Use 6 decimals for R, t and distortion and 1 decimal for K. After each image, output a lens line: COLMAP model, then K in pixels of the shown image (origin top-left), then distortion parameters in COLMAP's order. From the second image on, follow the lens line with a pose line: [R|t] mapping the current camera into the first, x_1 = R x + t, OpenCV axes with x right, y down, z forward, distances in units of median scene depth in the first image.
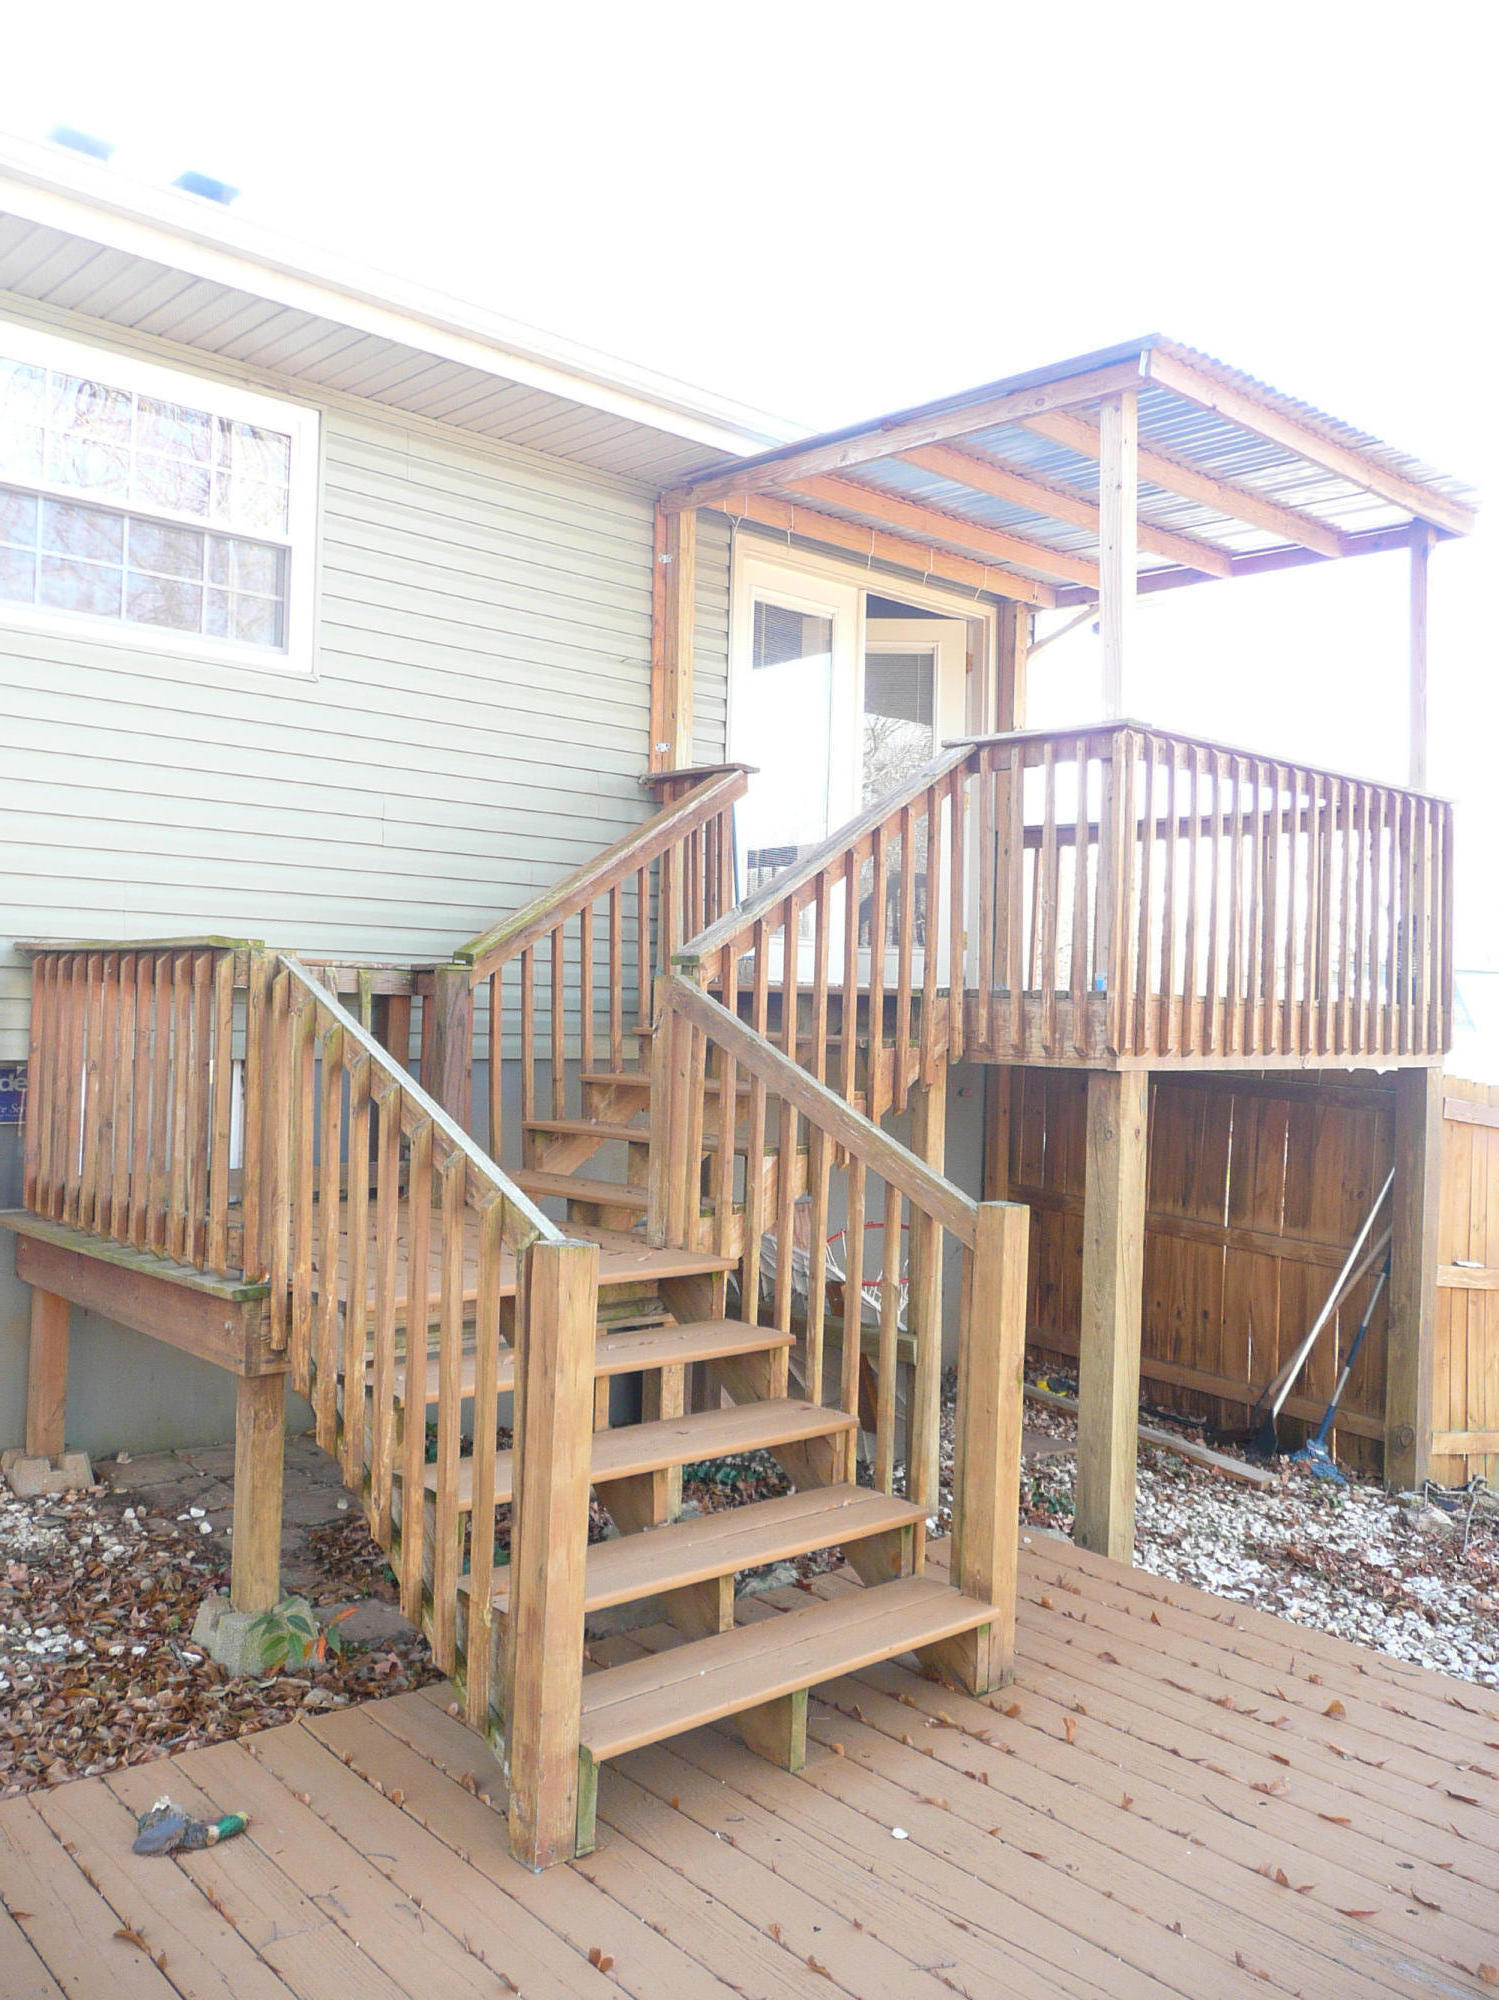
lens RADIAL K [[1690.0, 0, 740.0], [0, 1690.0, 964.1], [0, 0, 1]] dist [-0.034981, 0.029285]
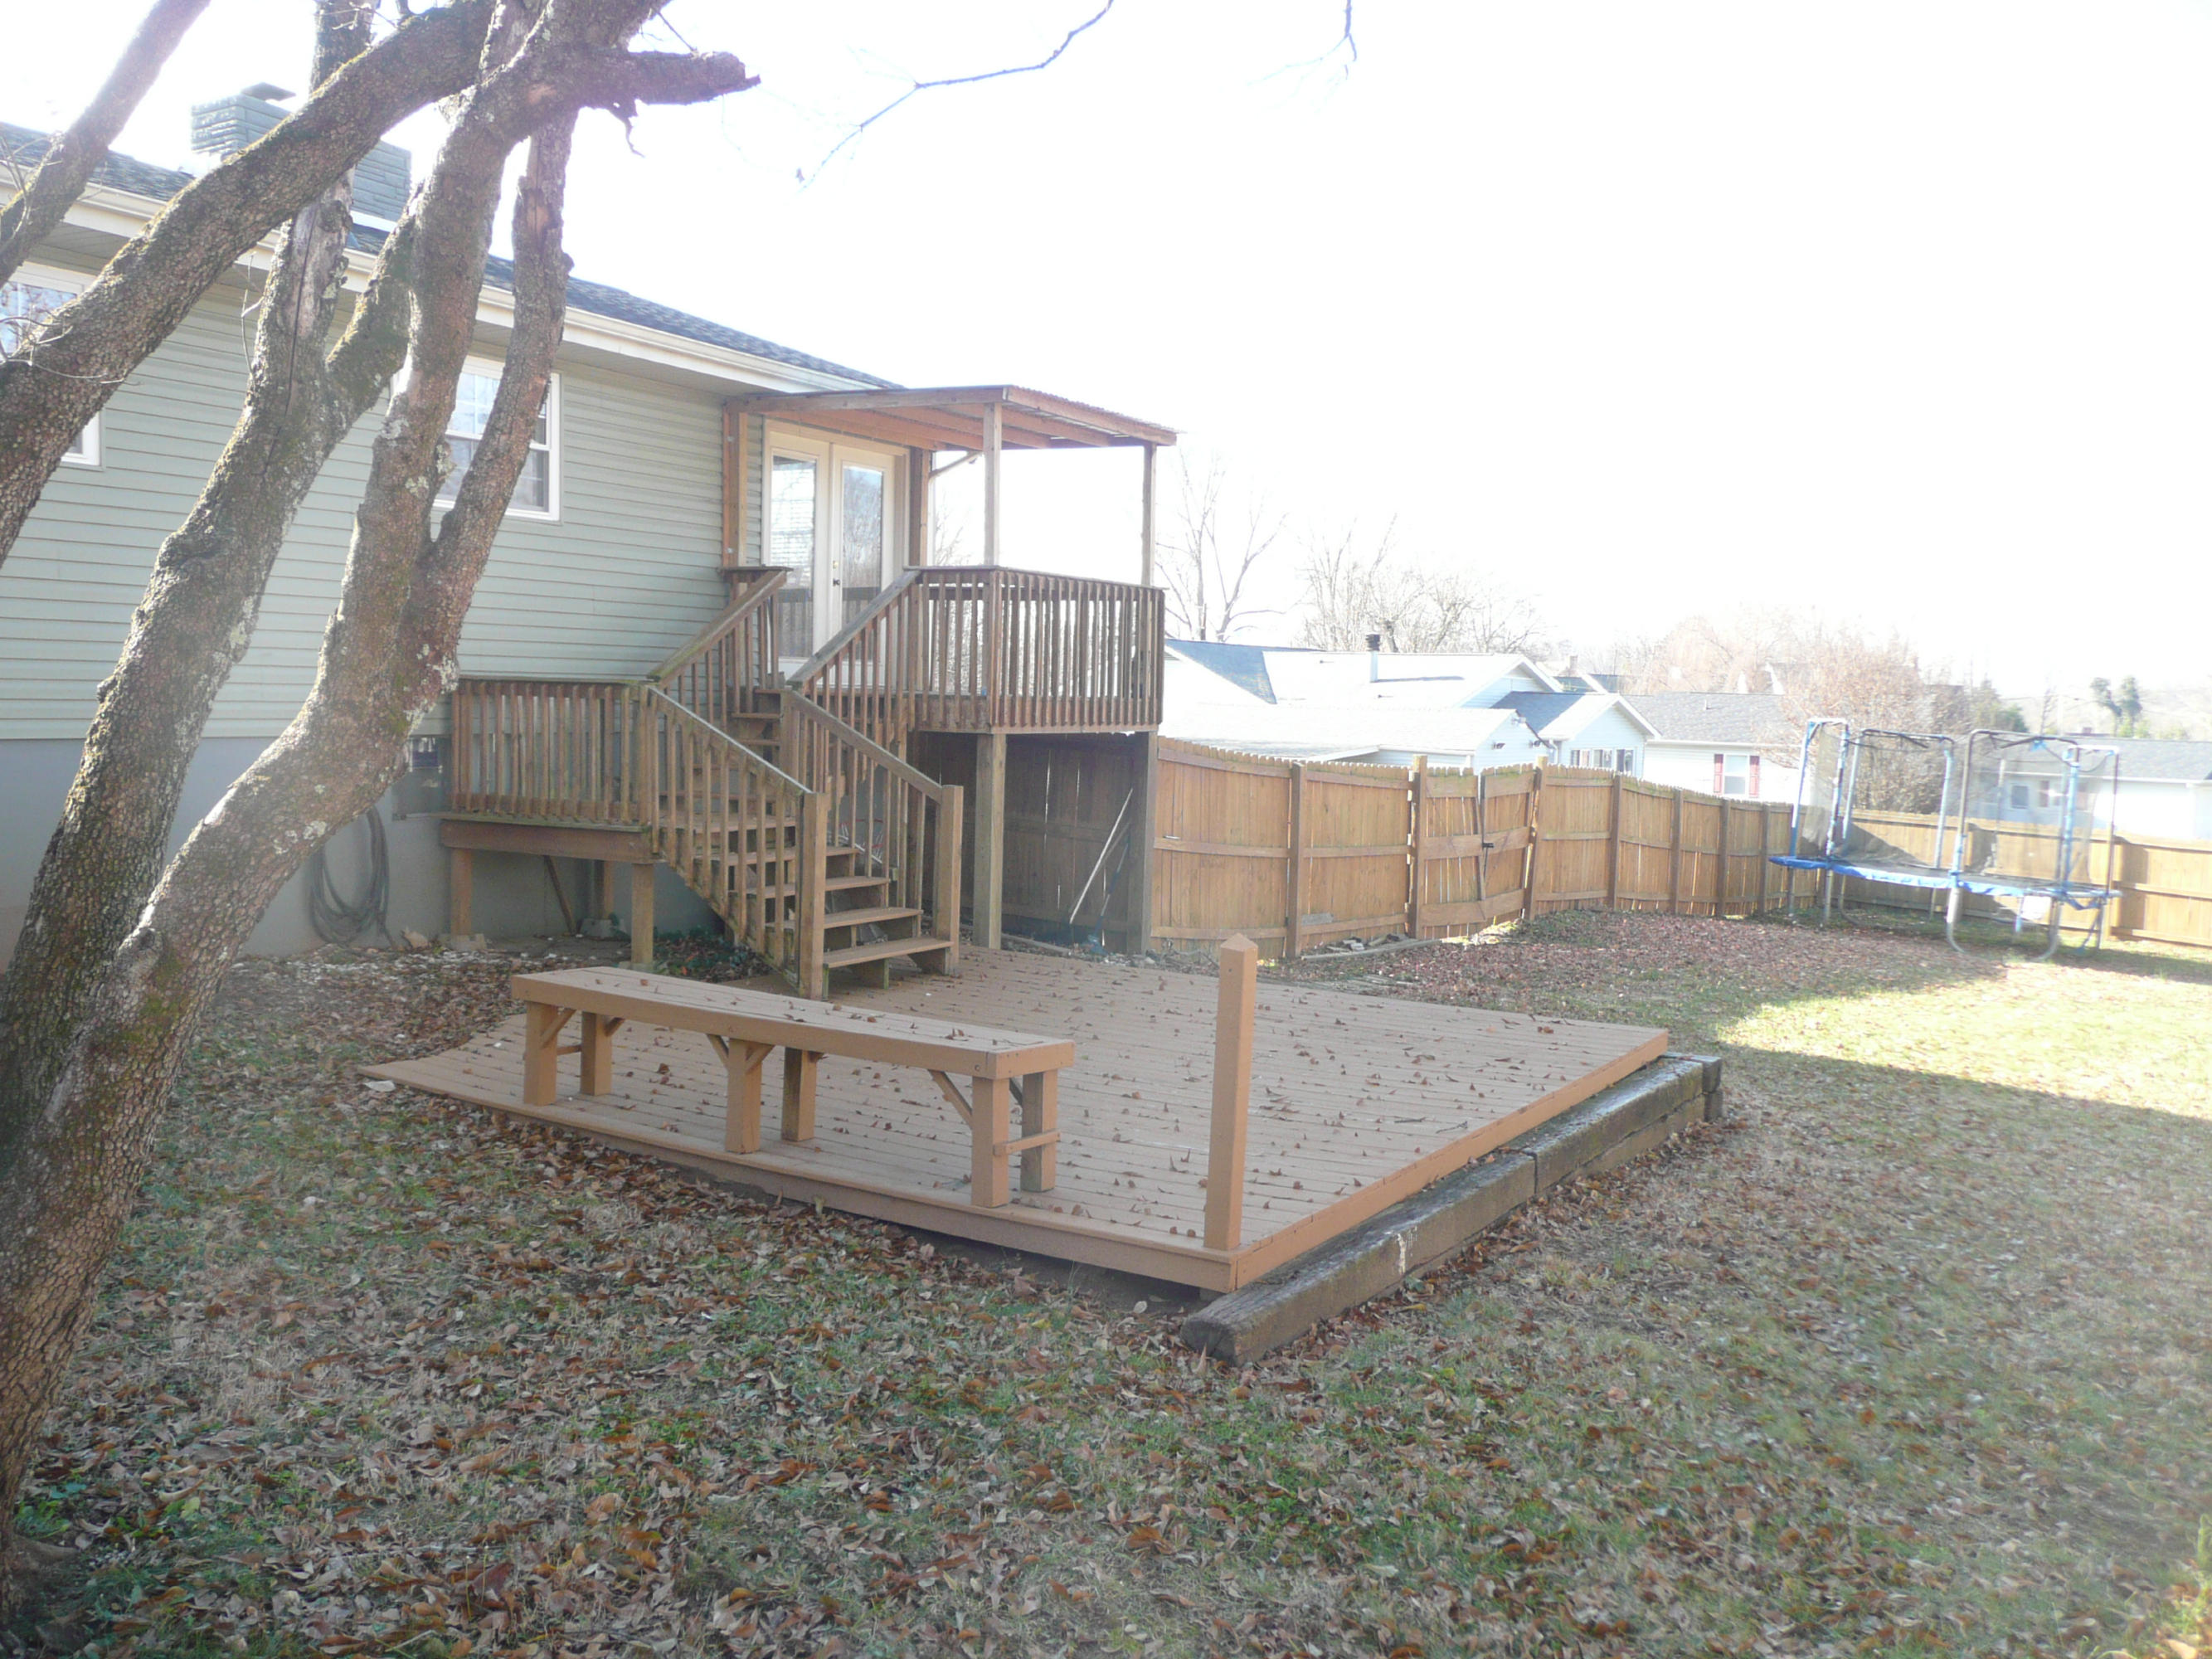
lens RADIAL K [[1869.3, 0, 1103.6], [0, 1869.3, 831.1], [0, 0, 1]] dist [-0.034981, 0.029285]
pose [[0.955872, -0.026741, 0.292564, -0.292157], [-0.004539, 0.994386, 0.105720, -0.056389], [-0.293749, -0.102383, 0.950384, -1.128847]]
